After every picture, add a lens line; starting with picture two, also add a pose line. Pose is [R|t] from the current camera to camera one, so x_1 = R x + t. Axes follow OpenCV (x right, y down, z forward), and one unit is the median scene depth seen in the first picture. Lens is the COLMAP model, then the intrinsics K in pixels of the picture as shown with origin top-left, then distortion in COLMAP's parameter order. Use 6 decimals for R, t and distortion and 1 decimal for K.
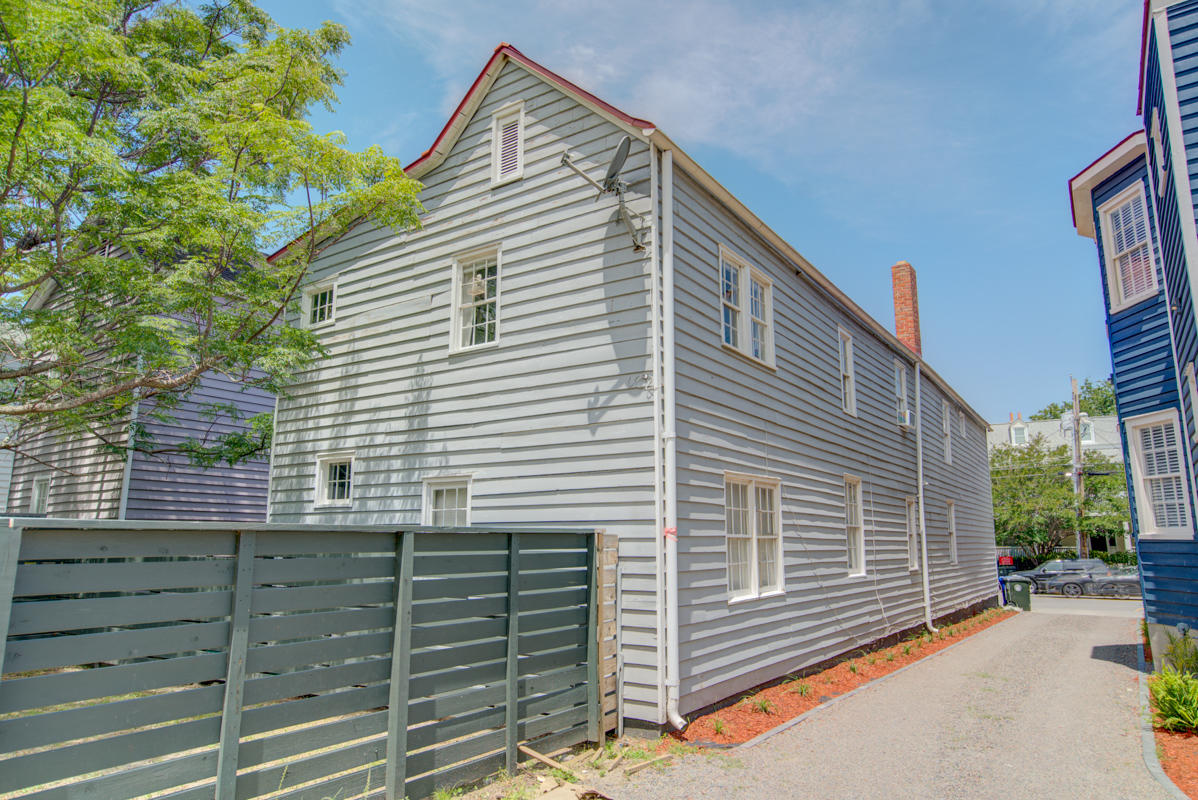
lens RADIAL K [[747.9, 0, 593.8], [0, 747.9, 397.3], [0, 0, 1]] dist [0.003290, 0.001638]
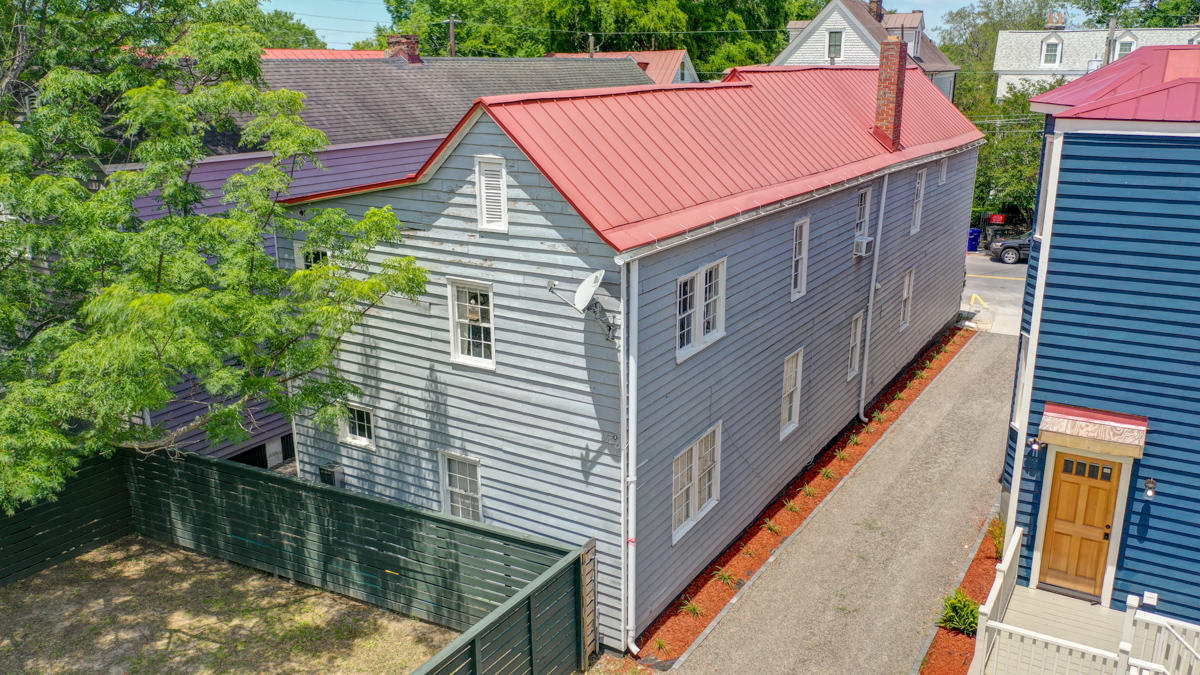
lens RADIAL K [[942.9, 0, 596.1], [0, 942.9, 335.4], [0, 0, 1]] dist [-0.010502, 0.003200]
pose [[0.998379, -0.027086, 0.050059, -0.036578], [0.001376, 0.890738, 0.454515, -0.791615], [-0.056901, -0.453709, 0.889331, -0.345968]]
